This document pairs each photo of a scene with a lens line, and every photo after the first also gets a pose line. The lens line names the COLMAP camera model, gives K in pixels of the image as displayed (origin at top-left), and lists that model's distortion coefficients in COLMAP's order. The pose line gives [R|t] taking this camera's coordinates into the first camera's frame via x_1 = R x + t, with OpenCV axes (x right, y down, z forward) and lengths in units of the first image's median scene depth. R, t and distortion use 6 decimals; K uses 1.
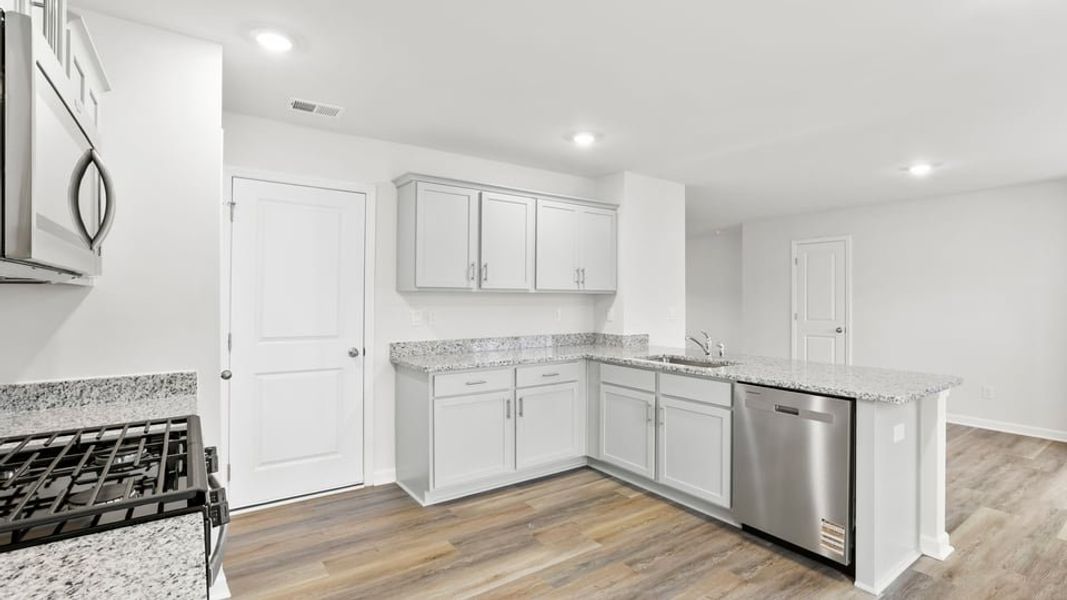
lens RADIAL K [[487.4, 0, 537.1], [0, 487.4, 297.2], [0, 0, 1]] dist [-0.034257, 0.000128]
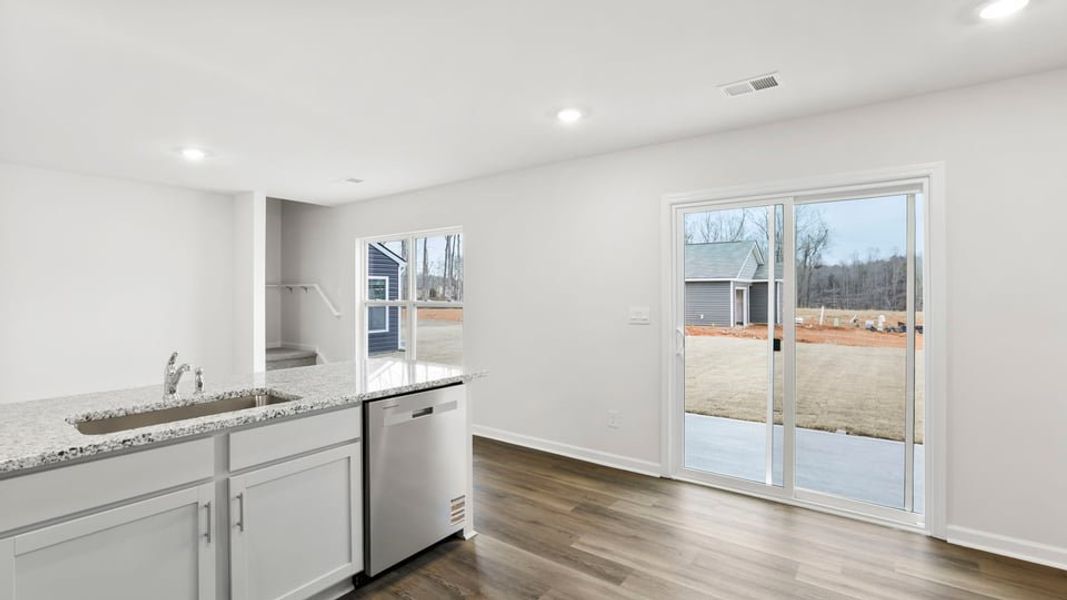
lens RADIAL K [[487.4, 0, 537.1], [0, 487.4, 297.2], [0, 0, 1]] dist [-0.034257, 0.000128]
pose [[-0.330888, -0.005942, 0.943651, -0.329476], [-0.004592, 0.999978, 0.004687, 0.001787], [-0.943659, -0.002782, -0.330908, 0.798288]]
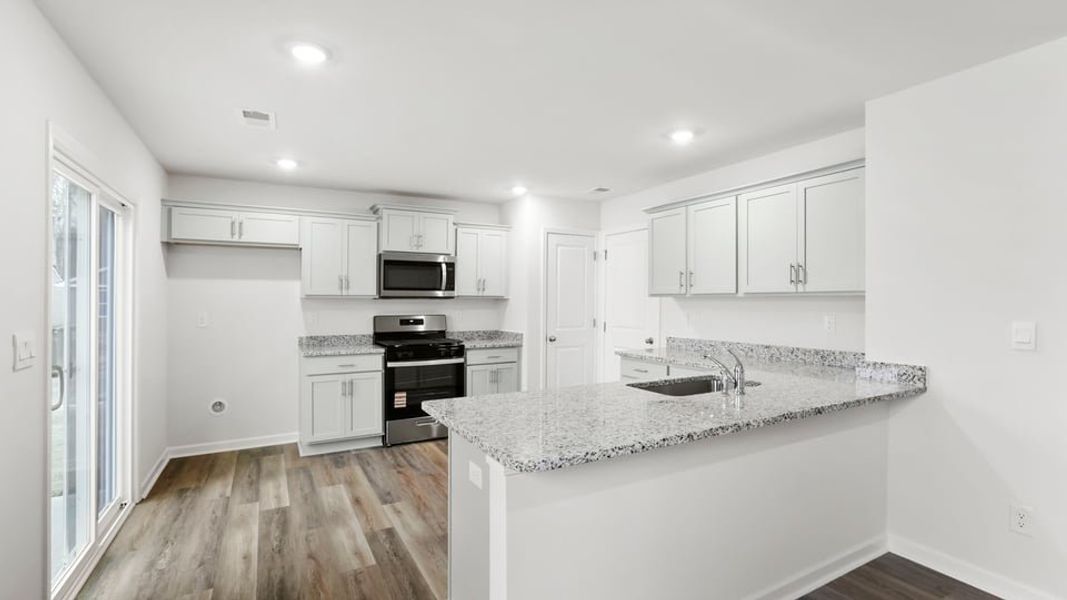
lens RADIAL K [[487.4, 0, 537.1], [0, 487.4, 297.2], [0, 0, 1]] dist [-0.034257, 0.000128]
pose [[-0.091355, -0.010191, -0.995766, 1.087586], [0.004454, 0.999933, -0.010643, -0.000302], [0.995808, -0.005407, -0.091303, 0.809608]]
